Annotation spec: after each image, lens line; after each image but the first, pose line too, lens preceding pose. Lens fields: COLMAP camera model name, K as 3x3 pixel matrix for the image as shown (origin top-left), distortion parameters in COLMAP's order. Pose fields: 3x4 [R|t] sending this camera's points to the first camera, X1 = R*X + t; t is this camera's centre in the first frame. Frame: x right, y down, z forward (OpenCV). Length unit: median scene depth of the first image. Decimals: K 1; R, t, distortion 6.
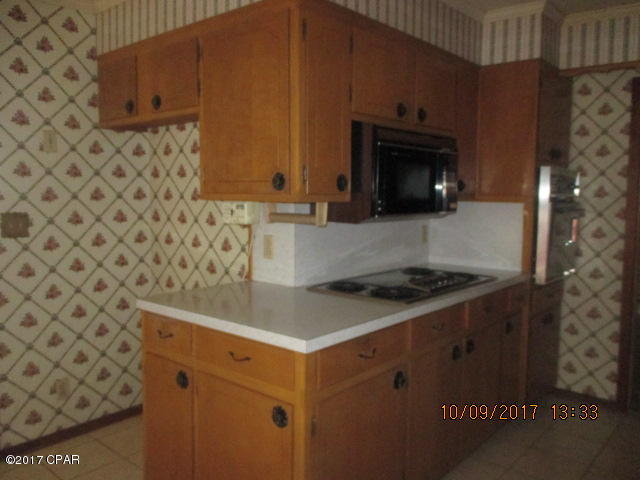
lens RADIAL K [[533.3, 0, 323.4], [0, 533.3, 225.4], [0, 0, 1]] dist [-0.029472, 0.003447]
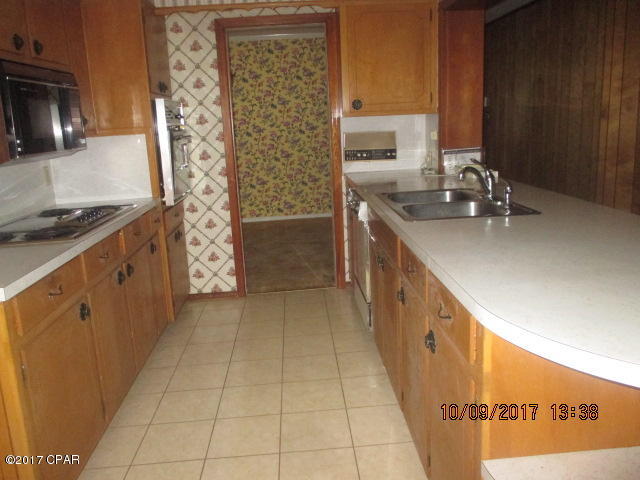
lens RADIAL K [[533.3, 0, 321.2], [0, 533.3, 227.9], [0, 0, 1]] dist [-0.029472, 0.003447]
pose [[0.719323, -0.189336, 0.668376, -0.126964], [0.107391, 0.980883, 0.162285, 0.009014], [-0.686325, -0.044958, 0.725904, -0.041599]]
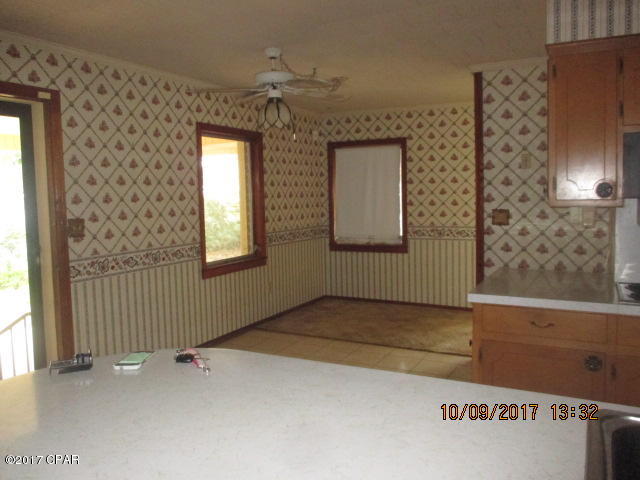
lens RADIAL K [[533.3, 0, 325.3], [0, 533.3, 223.6], [0, 0, 1]] dist [-0.029472, 0.003447]
pose [[0.236252, 0.048209, -0.970495, 0.746165], [-0.046591, 0.998182, 0.038242, -0.016094], [0.970574, 0.036181, 0.238069, 0.110558]]
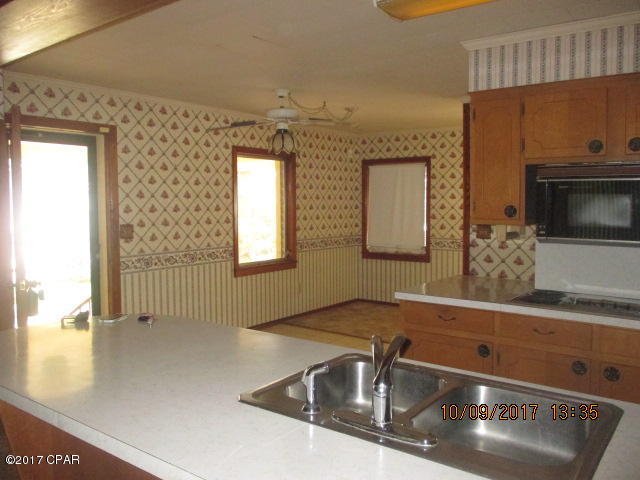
lens RADIAL K [[533.3, 0, 326.9], [0, 533.3, 220.8], [0, 0, 1]] dist [-0.029472, 0.003447]
pose [[0.076040, 0.031187, -0.996617, 1.033672], [-0.066069, 0.997472, 0.026173, -0.044439], [0.994913, 0.063855, 0.077908, 0.309385]]
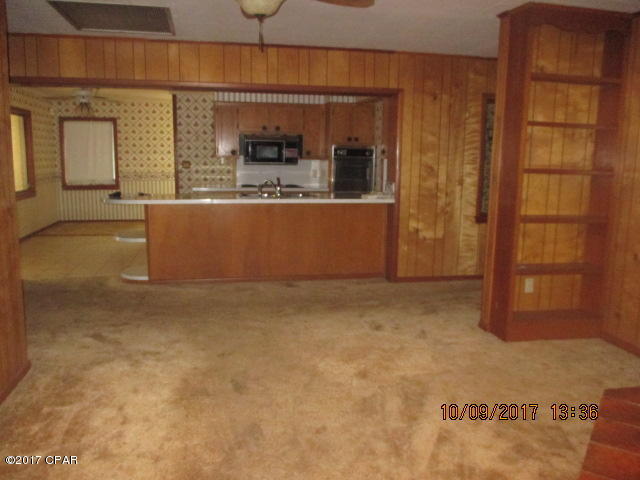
lens RADIAL K [[533.3, 0, 324.7], [0, 533.3, 218.6], [0, 0, 1]] dist [-0.029472, 0.003447]
pose [[0.799048, 0.076314, -0.596405, 1.931246], [-0.046431, 0.996782, 0.065338, 0.070961], [0.599472, -0.024516, 0.800020, -1.052239]]
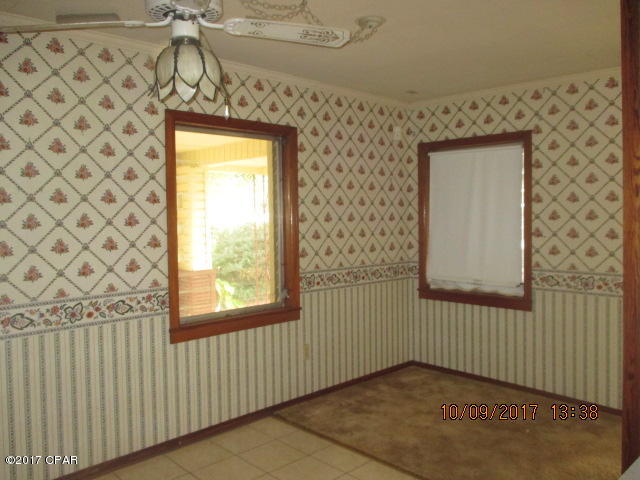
lens RADIAL K [[533.3, 0, 325.0], [0, 533.3, 223.4], [0, 0, 1]] dist [-0.029472, 0.003447]
pose [[-0.088156, 0.015130, -0.995992, 0.136533], [-0.059055, 0.998046, 0.020388, -0.052356], [0.994355, 0.060616, -0.087090, 0.531846]]
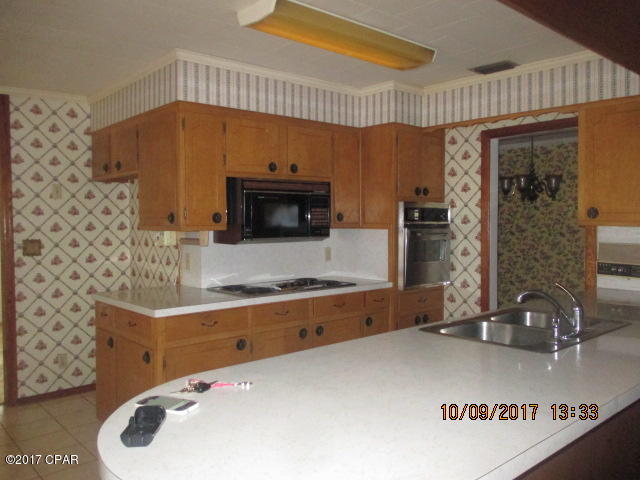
lens RADIAL K [[533.3, 0, 319.8], [0, 533.3, 220.6], [0, 0, 1]] dist [-0.029472, 0.003447]
pose [[0.990921, -0.014337, -0.133679, 0.397611], [0.006009, 0.998027, -0.062492, 0.019408], [0.134311, 0.061121, 0.989052, -0.357847]]
